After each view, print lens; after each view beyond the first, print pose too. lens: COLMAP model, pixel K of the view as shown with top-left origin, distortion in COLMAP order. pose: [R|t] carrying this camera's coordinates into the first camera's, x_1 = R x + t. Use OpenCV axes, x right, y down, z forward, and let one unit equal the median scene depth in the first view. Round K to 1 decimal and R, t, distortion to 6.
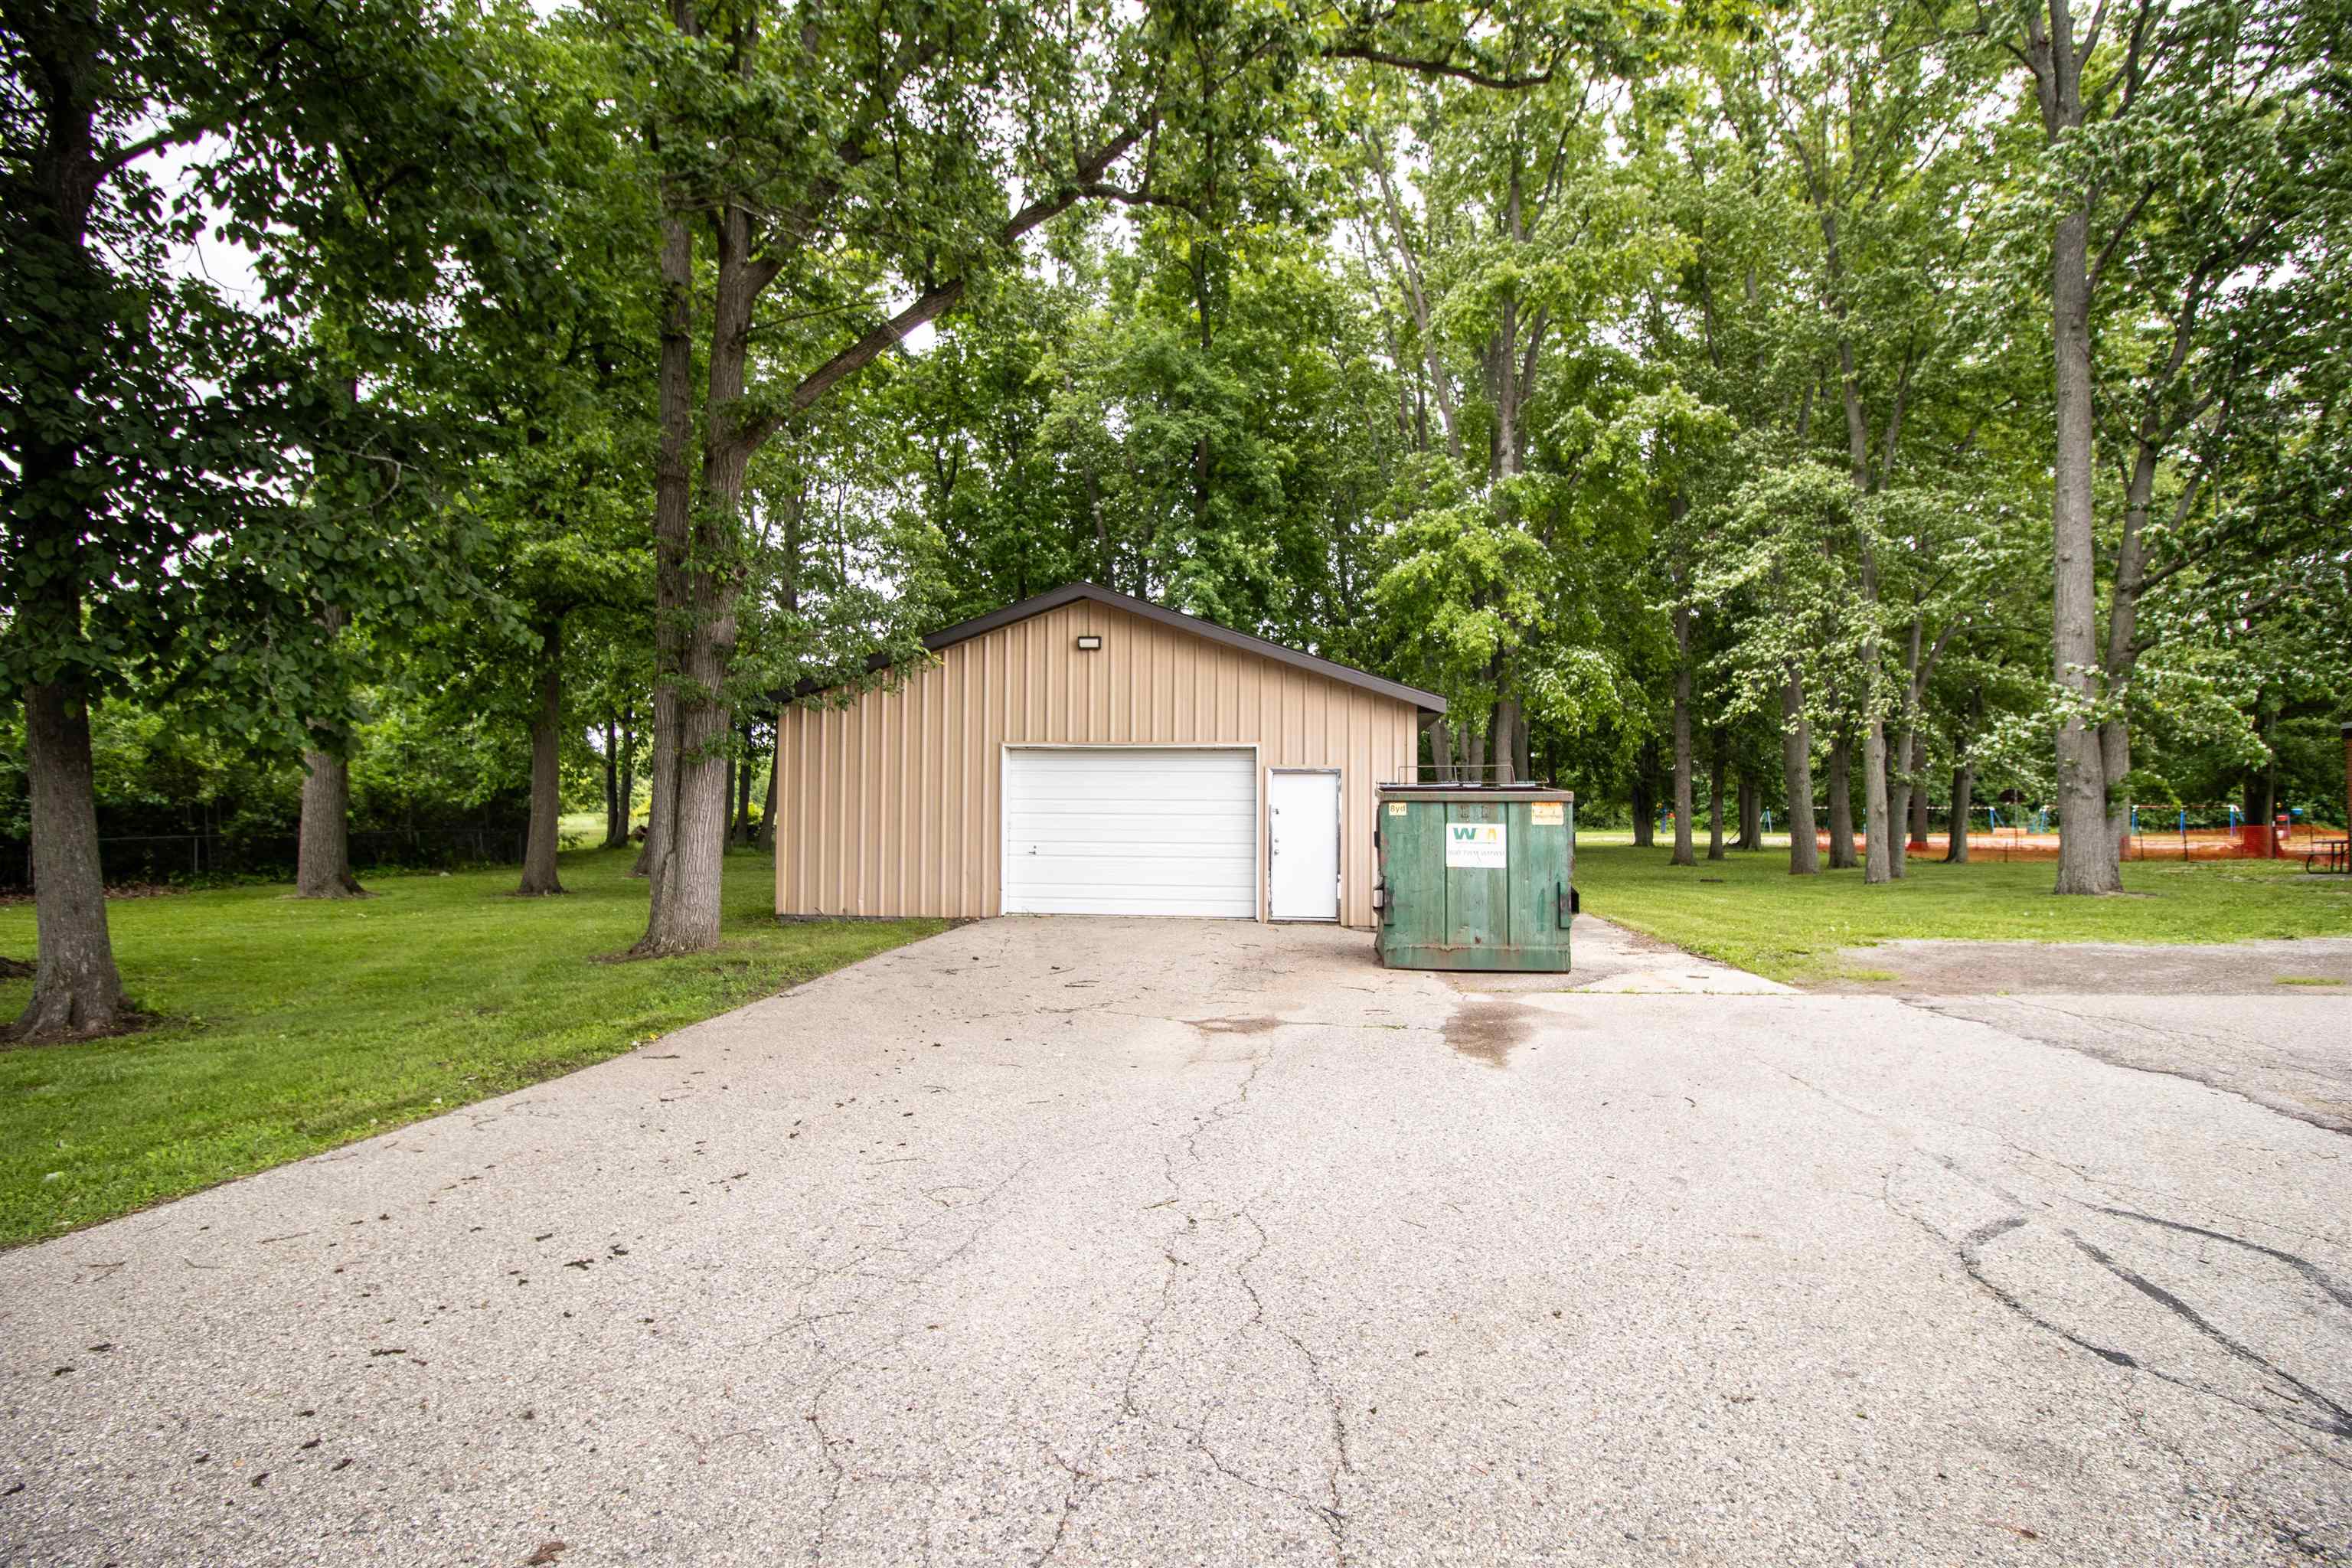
lens RADIAL K [[1101.2, 0, 1179.9], [0, 1101.2, 793.5], [0, 0, 1]] dist [-0.003621, -0.000524]
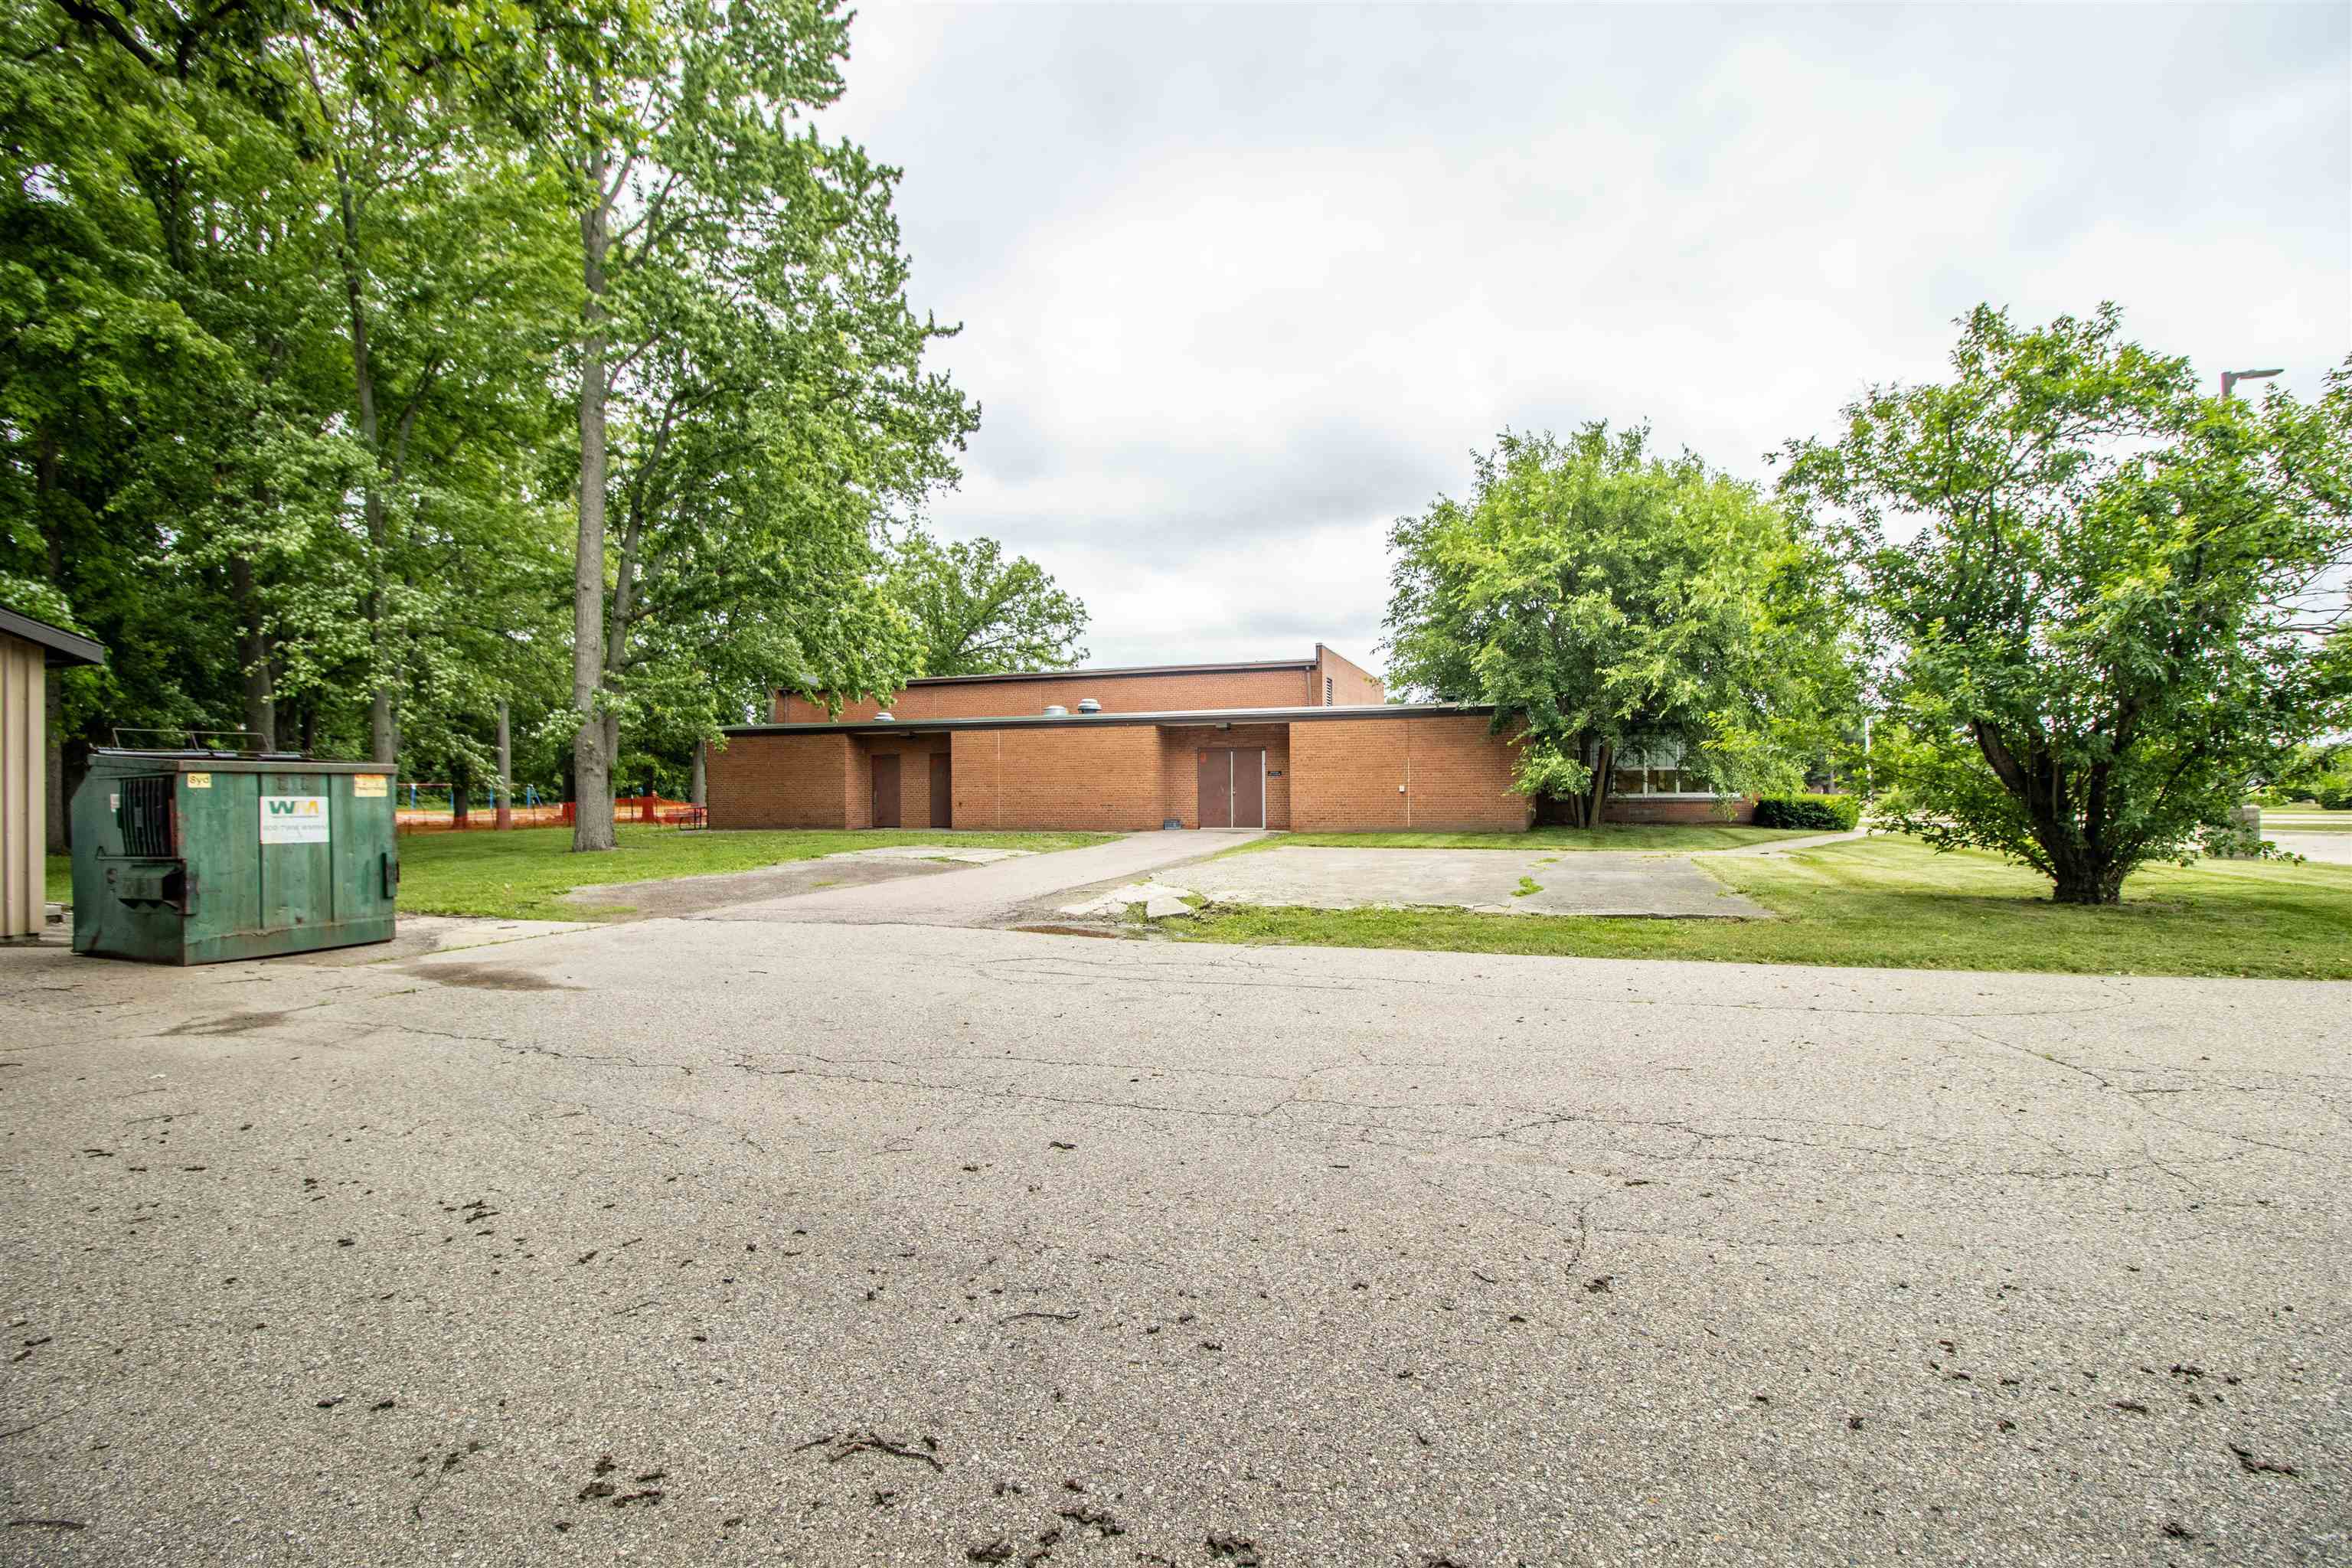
lens RADIAL K [[1101.2, 0, 1185.9], [0, 1101.2, 786.1], [0, 0, 1]] dist [-0.003621, -0.000524]
pose [[0.215506, 0.000269, 0.976503, -0.485309], [-0.009206, 0.999956, 0.001757, 0.009854], [-0.976459, -0.009368, 0.215499, 0.055266]]
